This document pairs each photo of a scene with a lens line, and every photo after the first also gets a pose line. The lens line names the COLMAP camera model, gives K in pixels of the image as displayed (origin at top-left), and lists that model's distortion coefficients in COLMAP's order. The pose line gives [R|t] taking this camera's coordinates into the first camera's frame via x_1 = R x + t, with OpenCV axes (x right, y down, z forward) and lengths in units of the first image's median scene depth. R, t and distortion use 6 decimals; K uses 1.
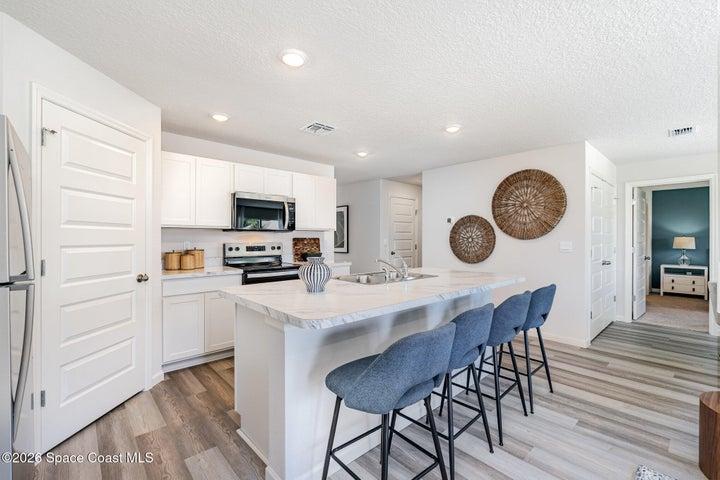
lens RADIAL K [[322.7, 0, 364.0], [0, 322.7, 236.5], [0, 0, 1]] dist [-0.002339, -0.000259]
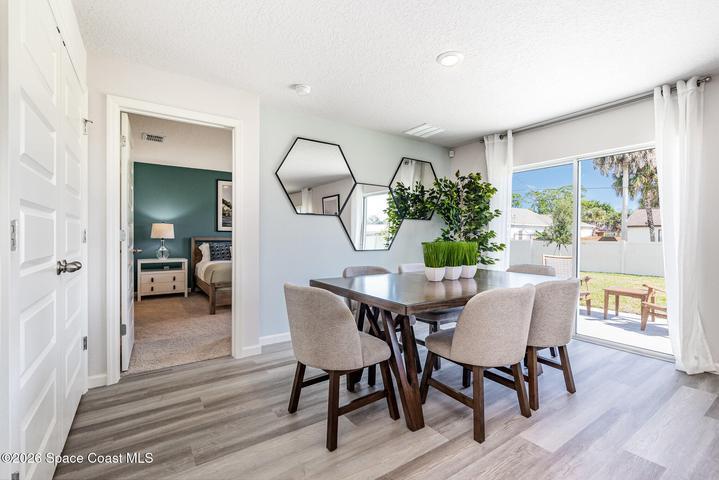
lens RADIAL K [[322.2, 0, 361.3], [0, 322.2, 238.6], [0, 0, 1]] dist [-0.002339, -0.000259]
pose [[0.159114, -0.011203, 0.987197, 0.221372], [-0.004195, 0.999919, 0.012023, 0.021951], [-0.987251, -0.006054, 0.159054, 0.305339]]
